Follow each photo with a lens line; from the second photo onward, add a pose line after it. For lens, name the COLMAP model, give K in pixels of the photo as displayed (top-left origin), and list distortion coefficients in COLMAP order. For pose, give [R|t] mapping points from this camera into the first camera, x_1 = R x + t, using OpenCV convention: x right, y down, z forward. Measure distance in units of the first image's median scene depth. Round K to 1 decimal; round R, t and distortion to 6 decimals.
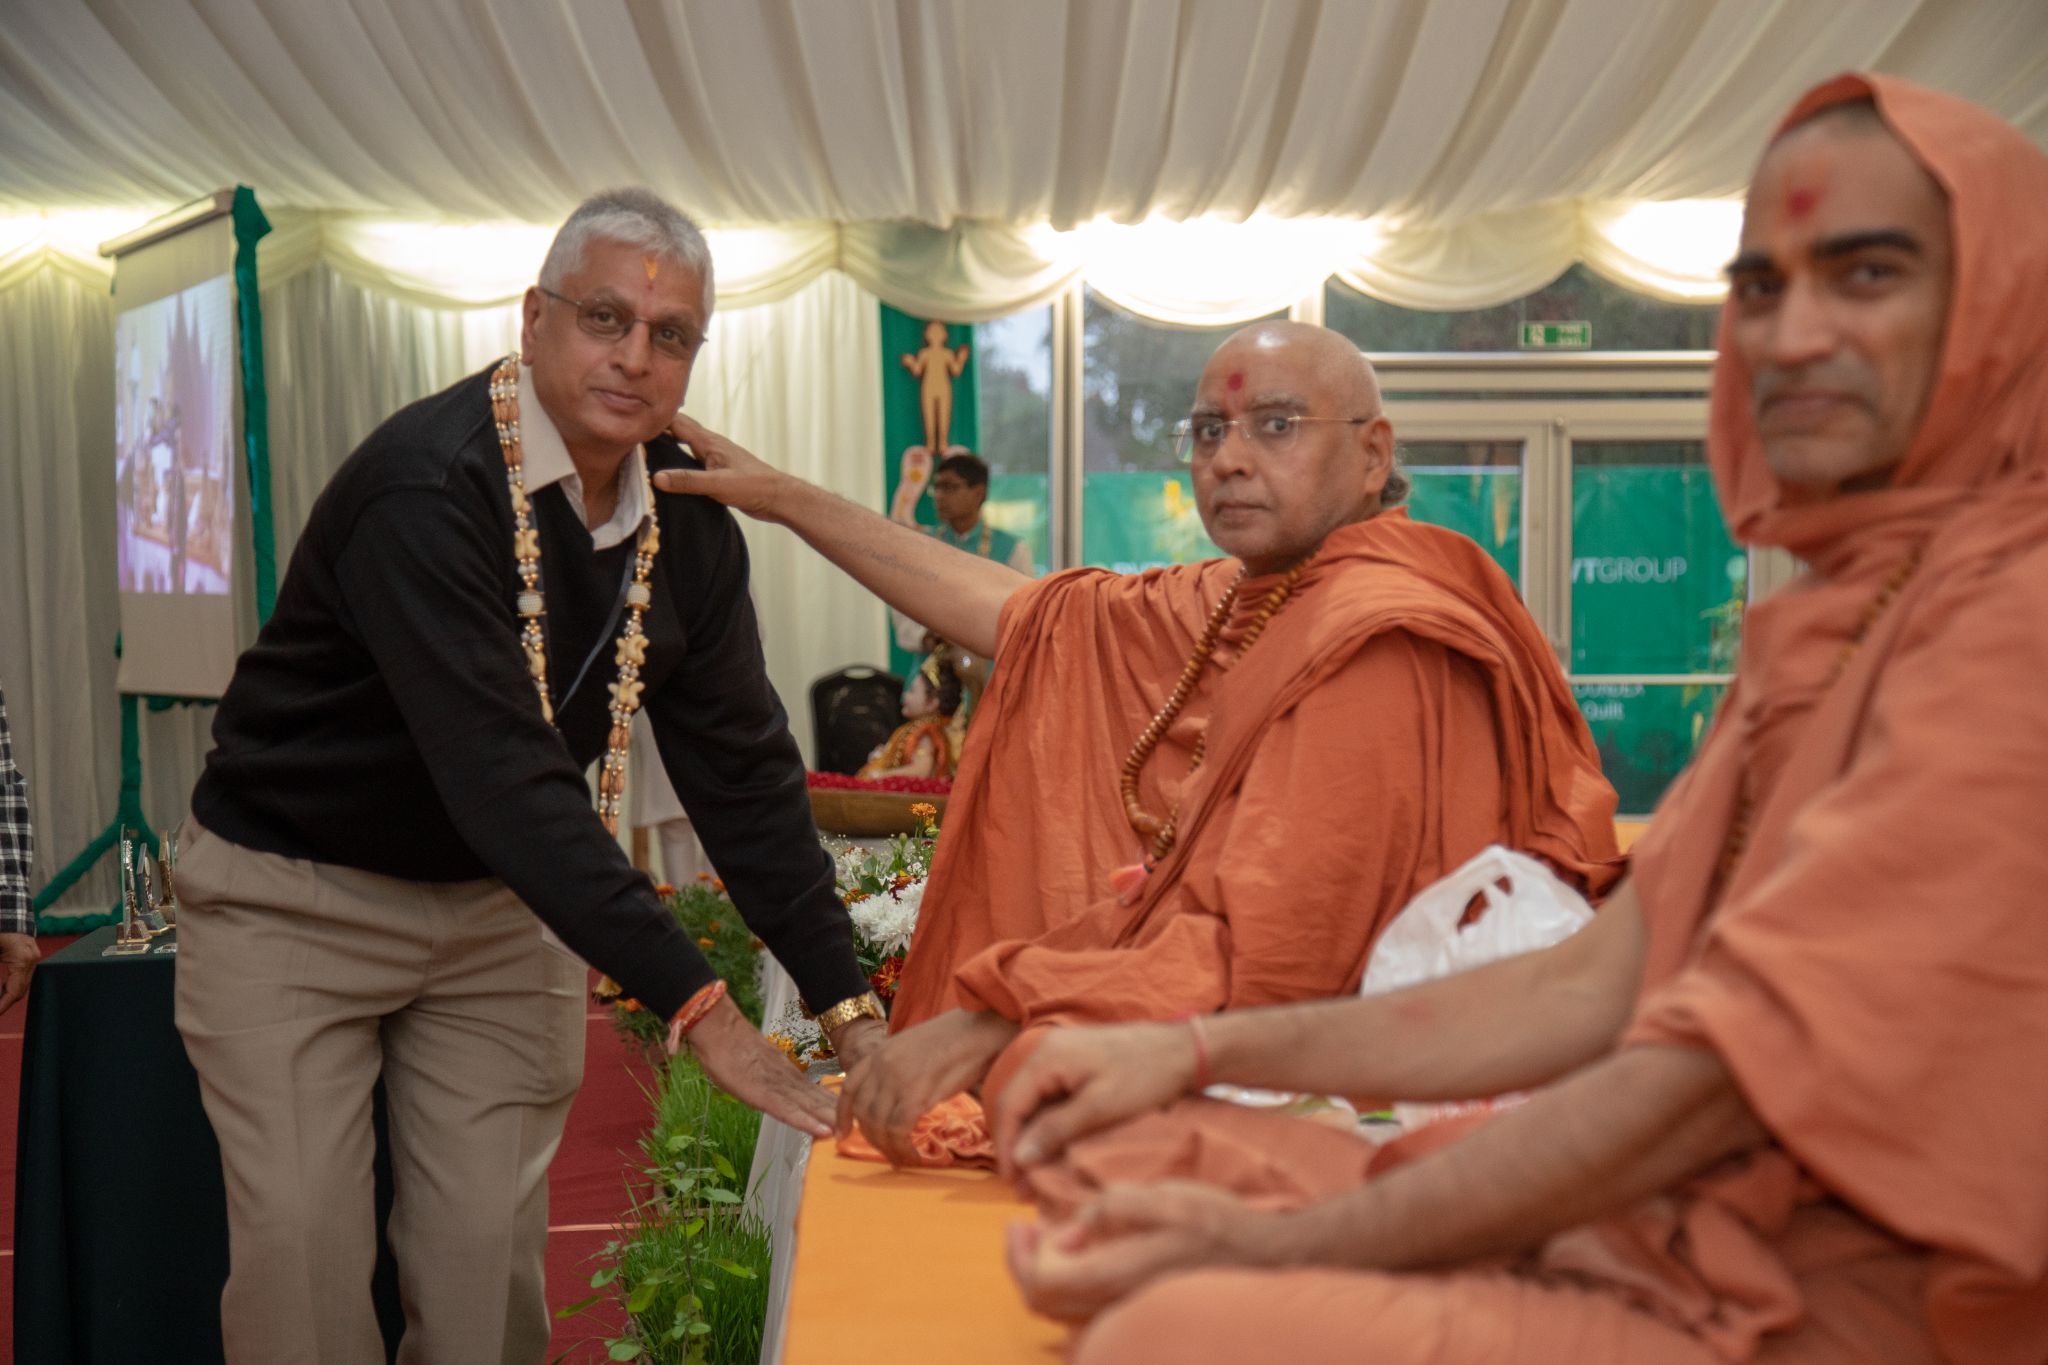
lens RADIAL K [[3759.2, 0, 1024.0], [0, 3759.2, 682.5], [0, 0, 1]] dist [0.308794, 0.100484]
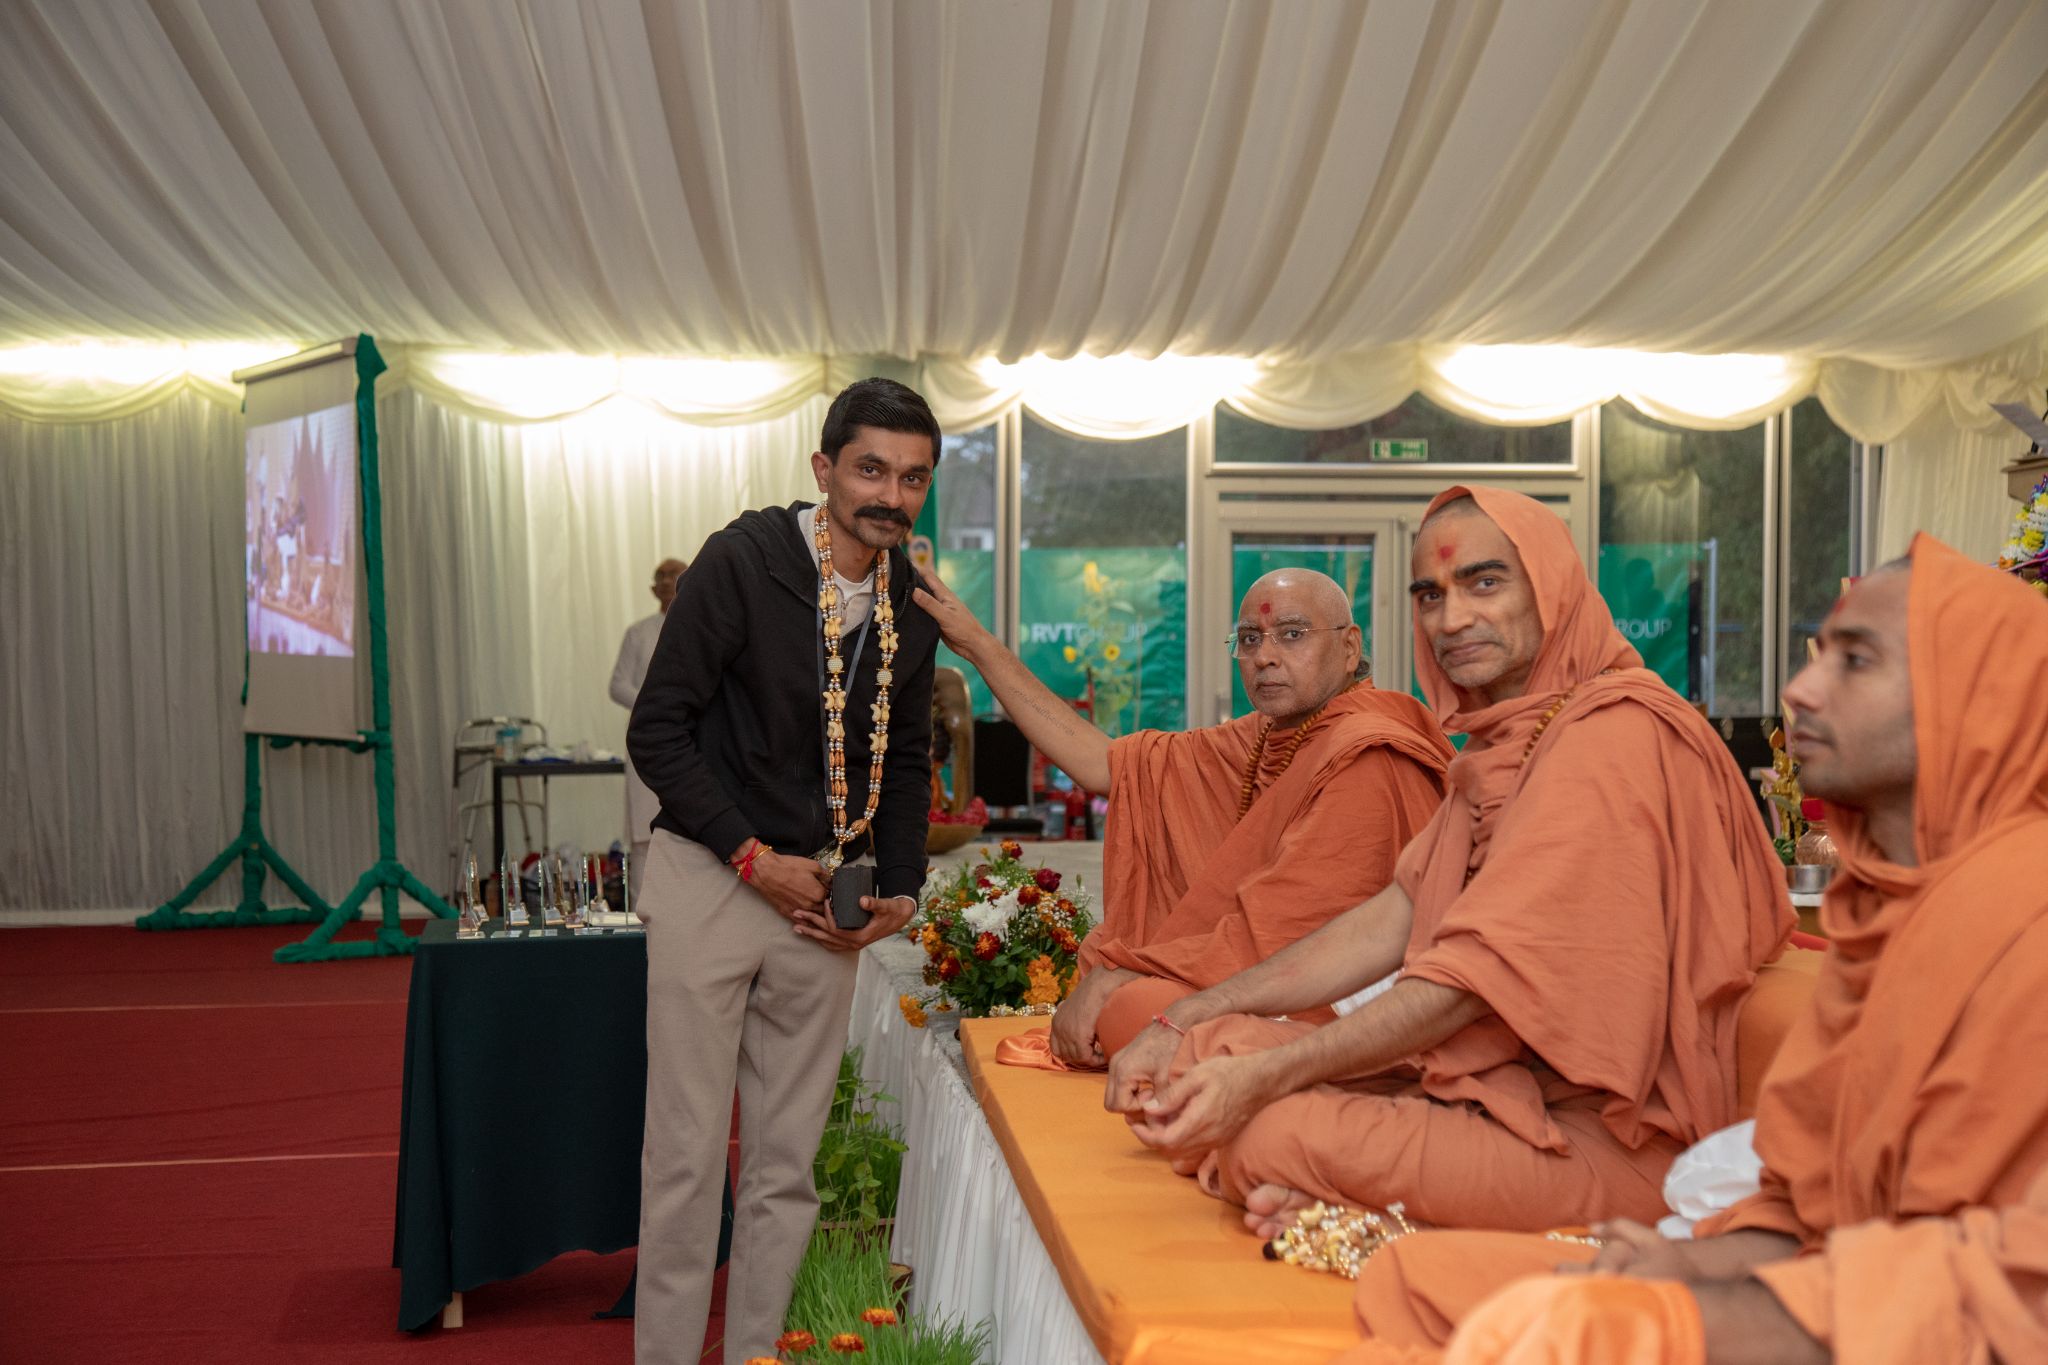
lens RADIAL K [[3427.8, 0, 1024.0], [0, 3427.8, 682.5], [0, 0, 1]] dist [0.186204, 0.013576]
pose [[0.999309, 0.005286, 0.036786, -0.026294], [-0.005060, 0.999968, -0.006214, -0.008268], [-0.036818, 0.006024, 0.999304, -0.134045]]
